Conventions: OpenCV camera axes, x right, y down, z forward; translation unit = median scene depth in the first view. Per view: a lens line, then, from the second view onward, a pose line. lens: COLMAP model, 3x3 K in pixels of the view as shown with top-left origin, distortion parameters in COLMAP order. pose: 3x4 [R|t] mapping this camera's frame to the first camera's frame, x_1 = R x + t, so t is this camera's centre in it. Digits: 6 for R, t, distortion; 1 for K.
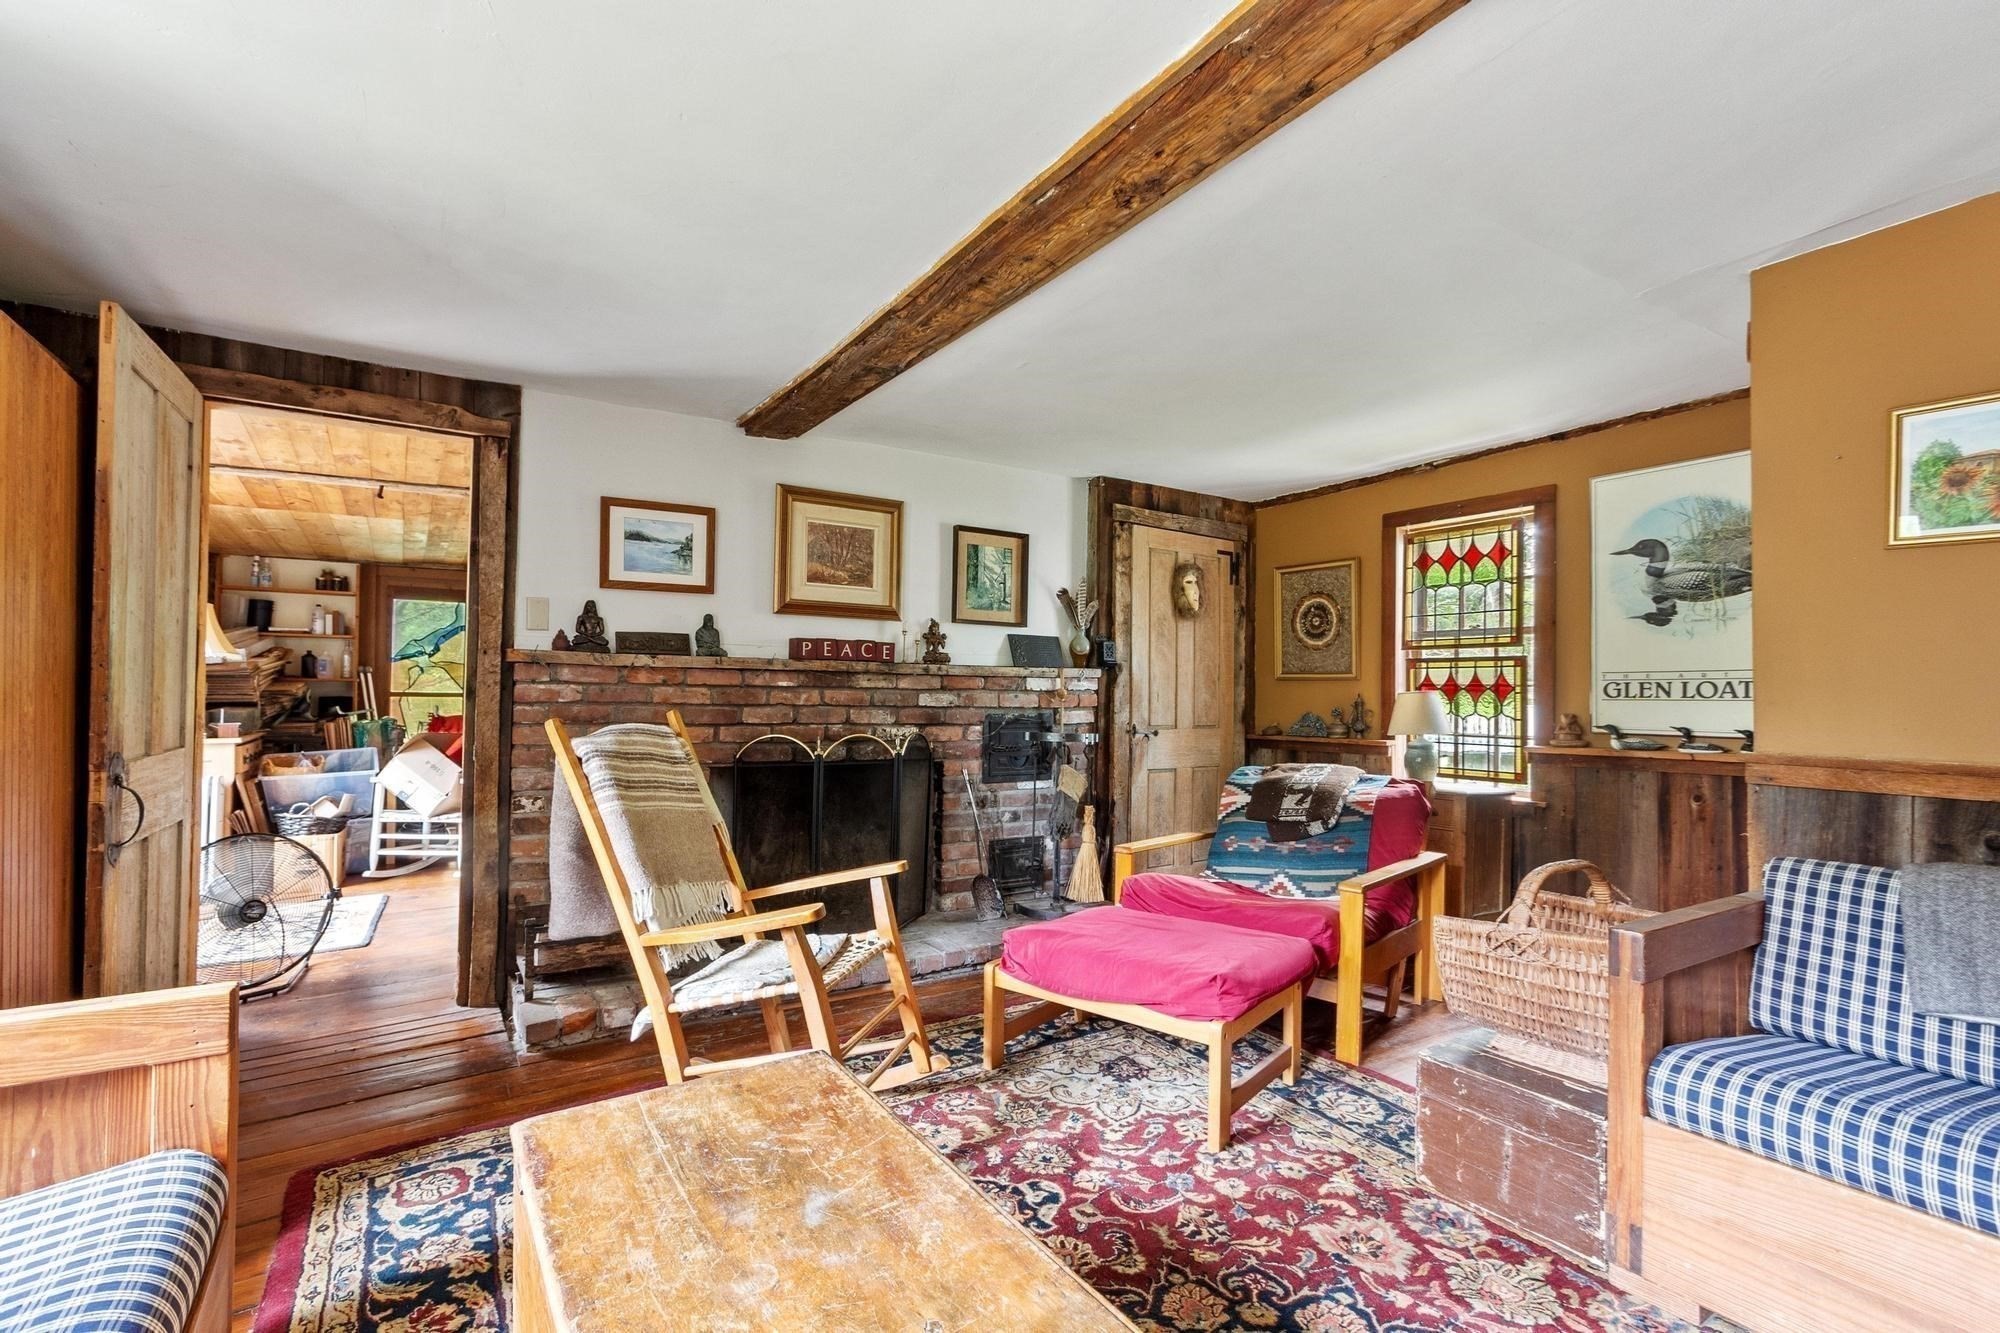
lens RADIAL K [[879.6, 0, 995.1], [0, 879.6, 656.3], [0, 0, 1]] dist [0.001177, -0.000259]
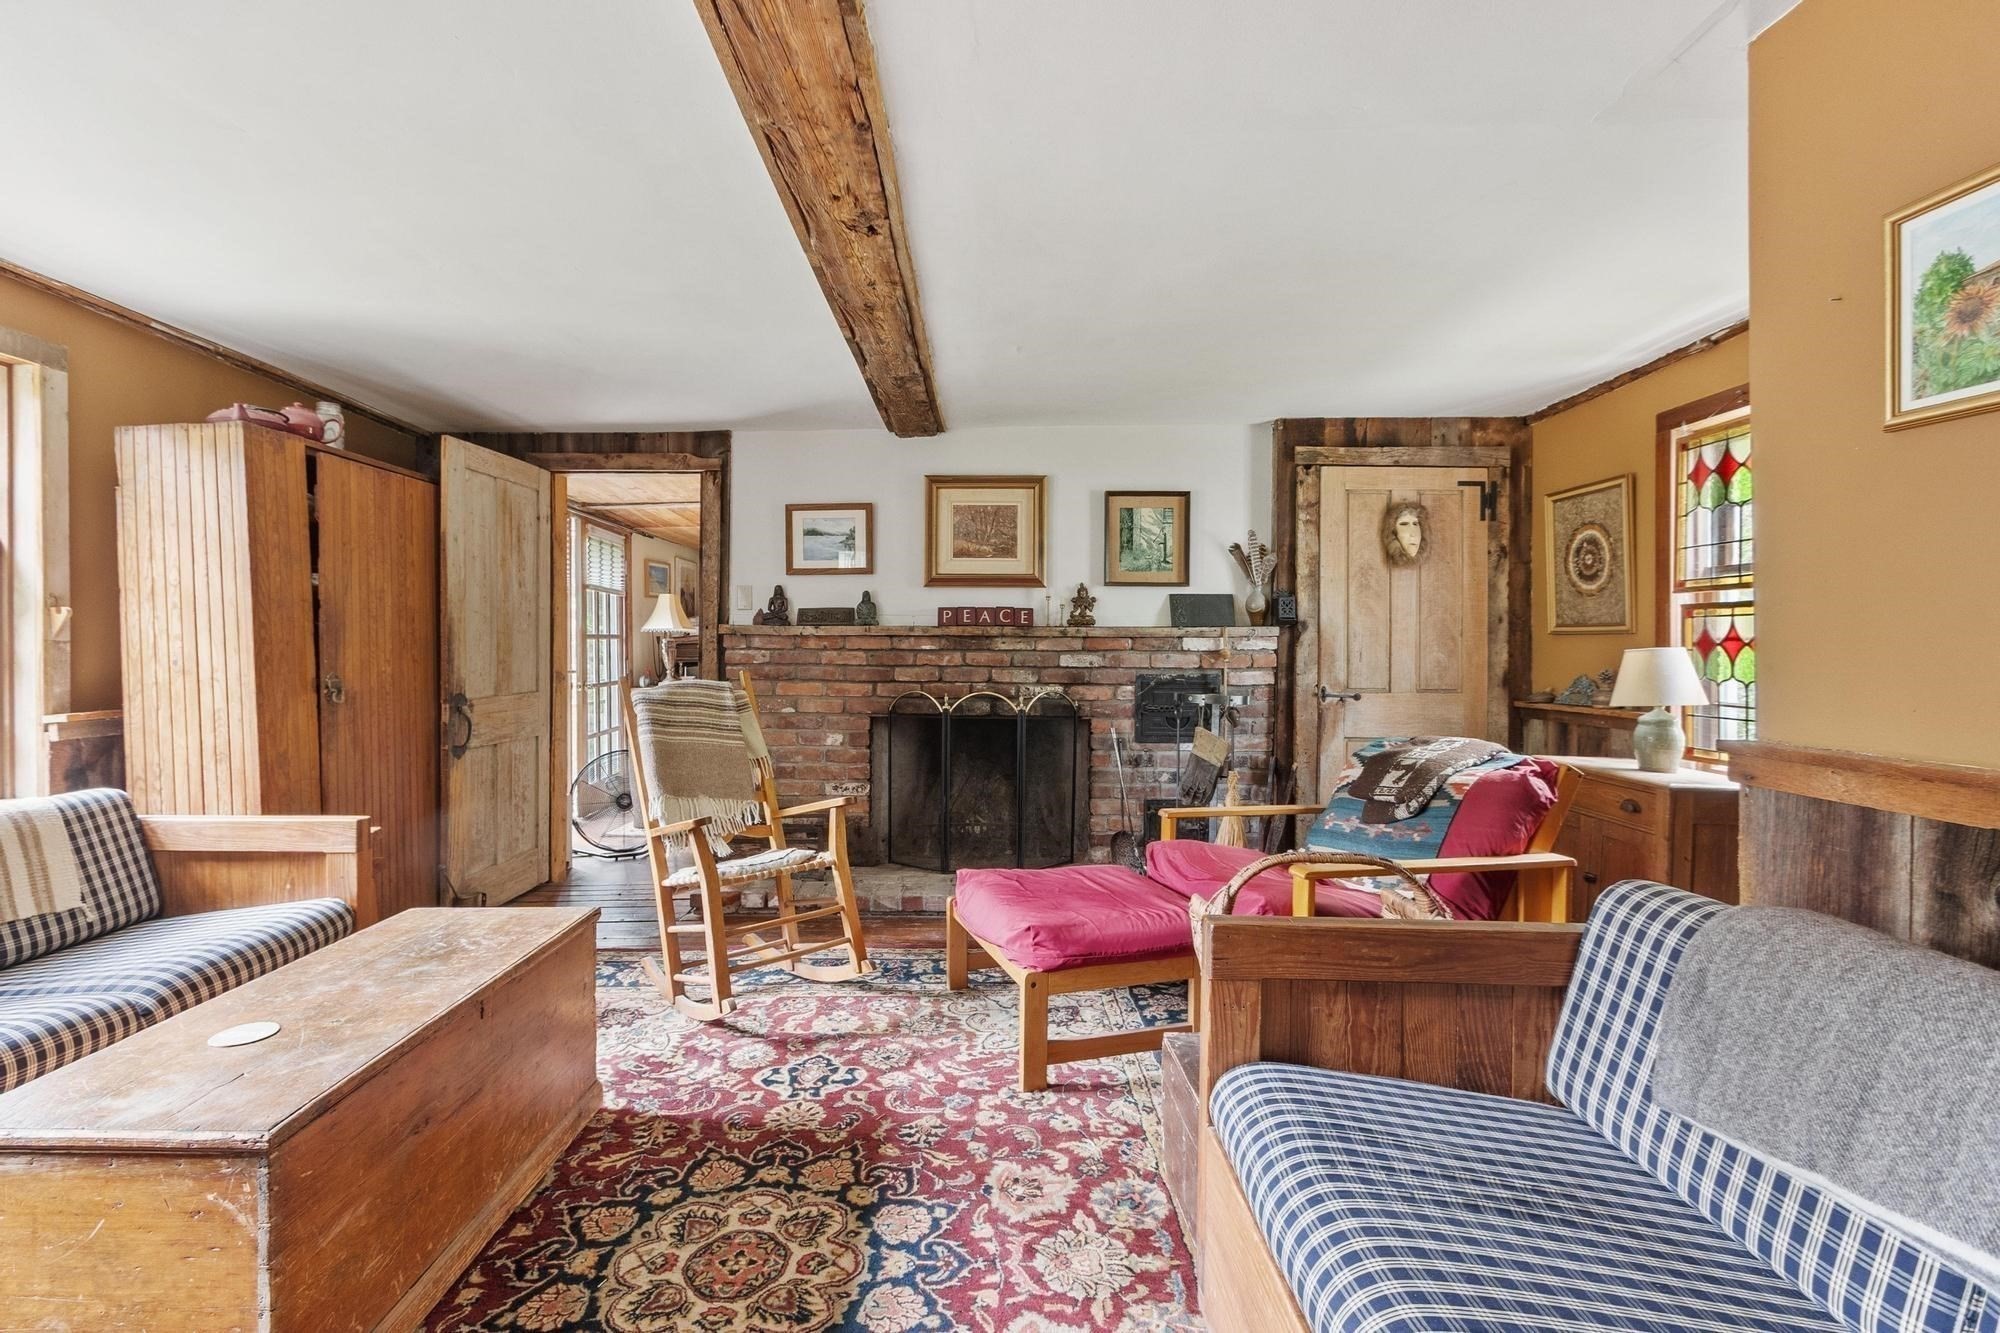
lens RADIAL K [[881.0, 0, 963.3], [0, 881.0, 622.0], [0, 0, 1]] dist [0.001033, -0.001235]
pose [[0.838577, -0.025011, -0.544208, 0.400719], [0.030067, 0.999548, 0.000393, -0.001294], [0.543953, -0.016692, 0.838950, 0.042604]]
